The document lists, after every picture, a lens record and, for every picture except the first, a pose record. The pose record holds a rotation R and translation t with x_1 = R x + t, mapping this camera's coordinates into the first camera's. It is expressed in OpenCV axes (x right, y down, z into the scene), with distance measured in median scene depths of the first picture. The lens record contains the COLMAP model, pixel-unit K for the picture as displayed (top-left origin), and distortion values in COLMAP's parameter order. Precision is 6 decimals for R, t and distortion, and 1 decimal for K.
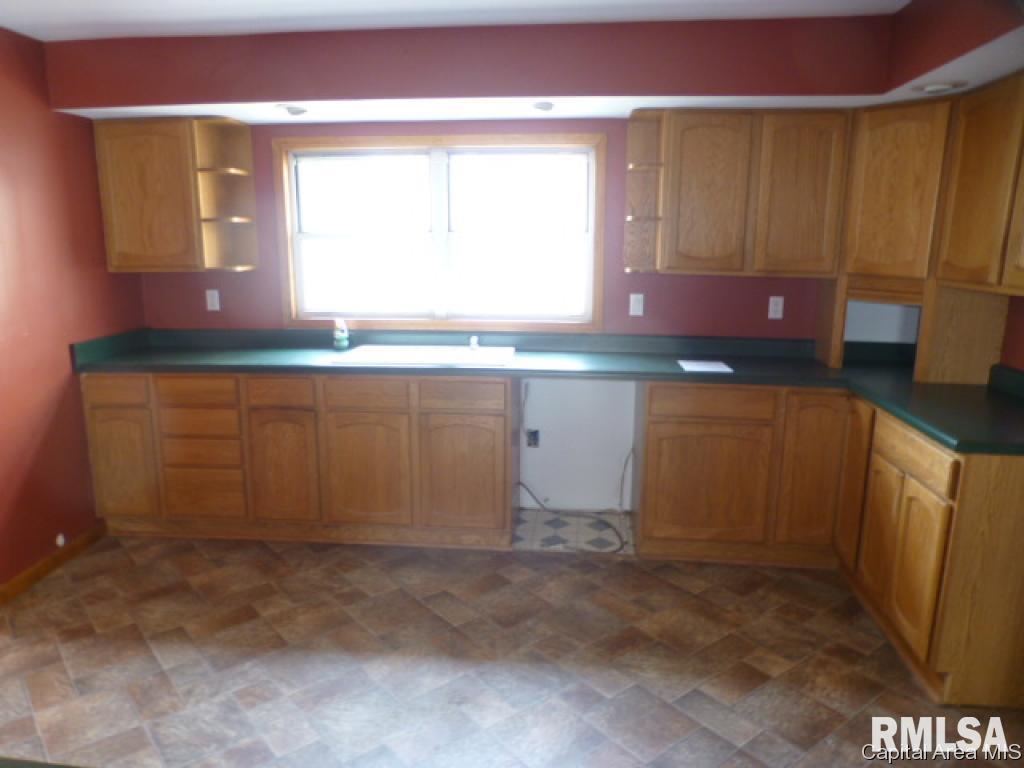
lens RADIAL K [[748.6, 0, 517.2], [0, 748.6, 393.2], [0, 0, 1]] dist [0.010086, -0.010446]
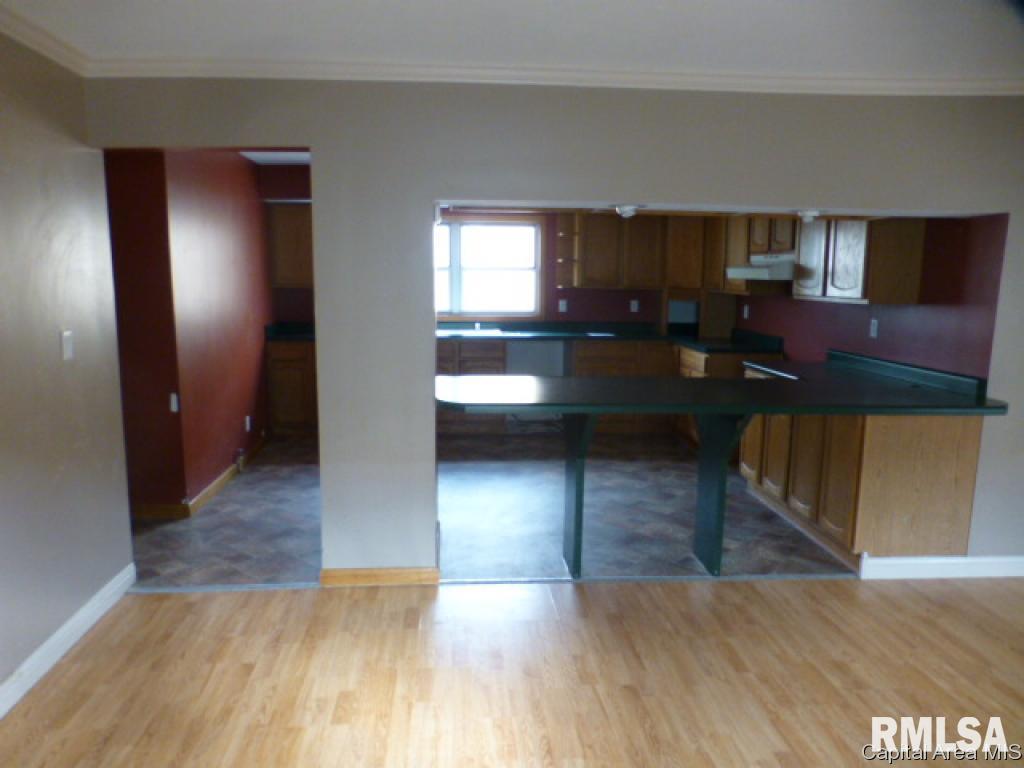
lens RADIAL K [[748.6, 0, 518.4], [0, 748.6, 380.2], [0, 0, 1]] dist [0.010086, -0.010446]
pose [[0.982467, -0.025414, 0.184698, -0.349673], [0.036110, 0.997845, -0.054778, 0.193552], [-0.182908, 0.060487, 0.981267, -0.937232]]
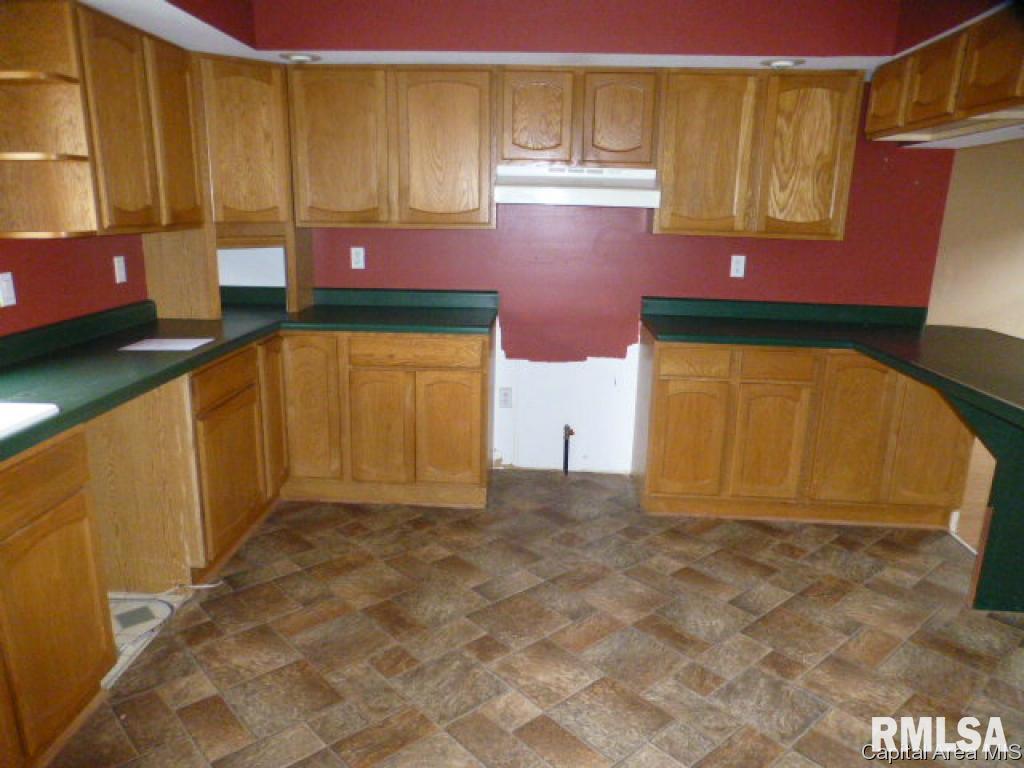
lens RADIAL K [[748.6, 0, 509.0], [0, 748.6, 378.8], [0, 0, 1]] dist [0.010086, -0.010446]
pose [[-0.045564, -0.249371, 0.967335, -0.584724], [0.189324, 0.948636, 0.253468, -0.140134], [-0.980857, 0.194689, 0.003989, 0.645788]]
